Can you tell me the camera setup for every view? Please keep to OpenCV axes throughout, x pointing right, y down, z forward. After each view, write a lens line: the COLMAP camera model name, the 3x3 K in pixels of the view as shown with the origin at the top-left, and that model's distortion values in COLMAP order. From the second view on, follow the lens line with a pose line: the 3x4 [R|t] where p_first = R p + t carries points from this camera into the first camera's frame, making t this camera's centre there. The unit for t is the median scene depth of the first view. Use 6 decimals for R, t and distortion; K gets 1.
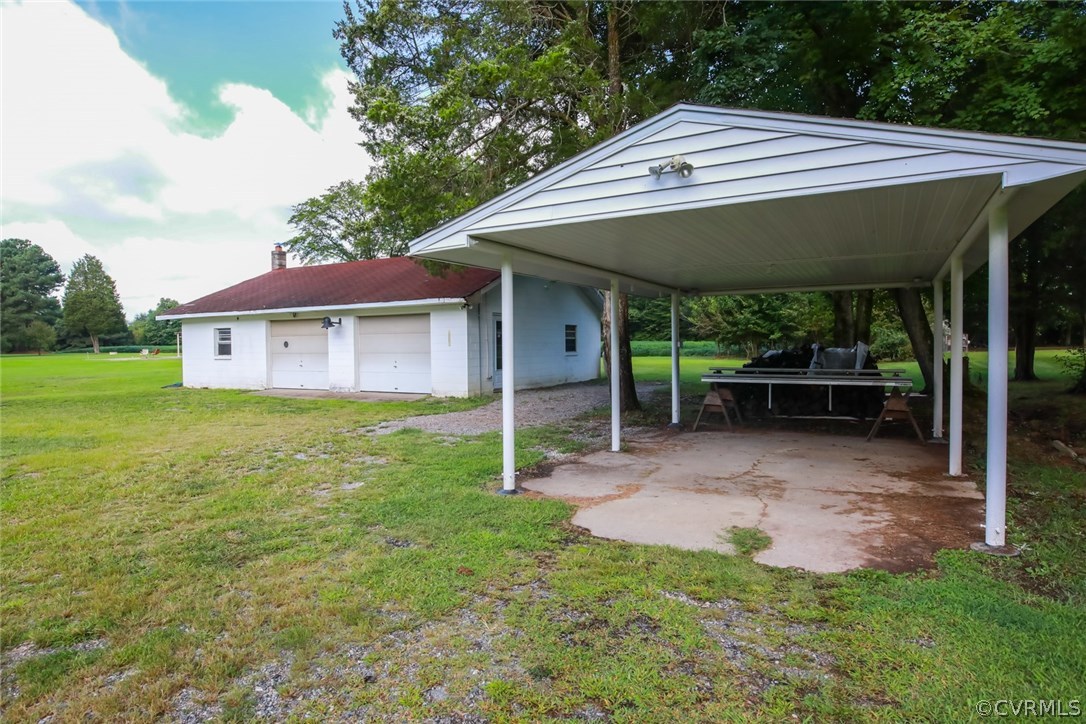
lens RADIAL K [[624.1, 0, 544.4], [0, 624.1, 359.6], [0, 0, 1]] dist [-0.028852, 0.003283]
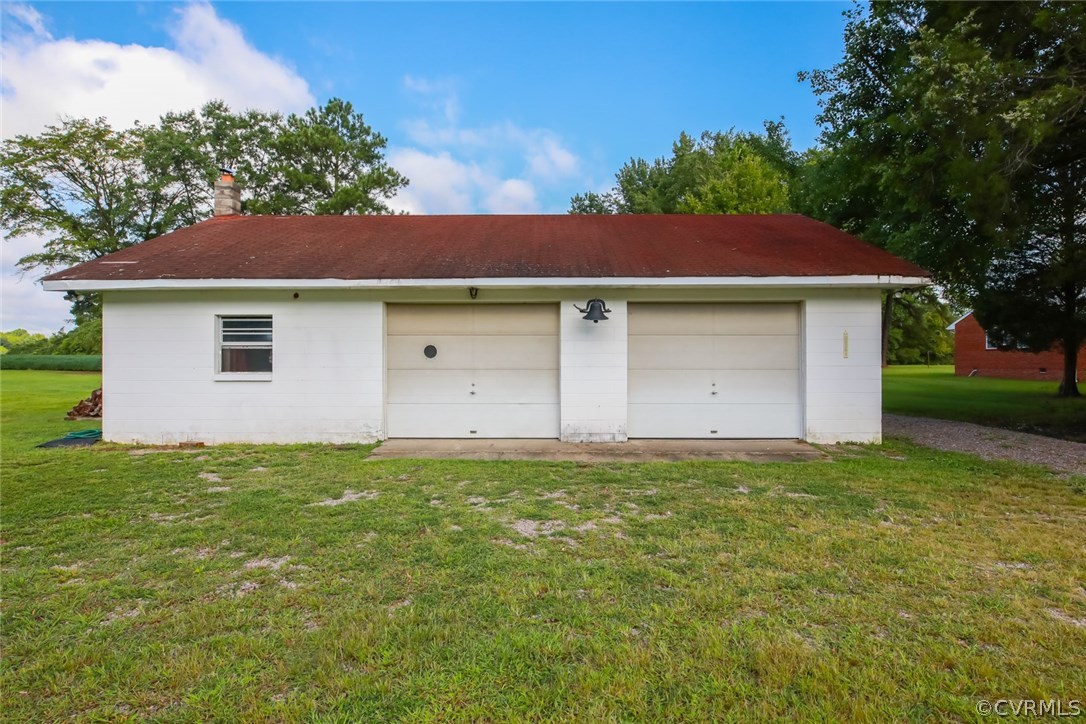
lens RADIAL K [[624.1, 0, 544.4], [0, 624.1, 359.6], [0, 0, 1]] dist [-0.028852, 0.003283]
pose [[0.882064, 0.011891, 0.470980, -0.567823], [0.002192, 0.999567, -0.029342, -0.002572], [-0.471125, 0.026914, 0.881656, 0.505084]]
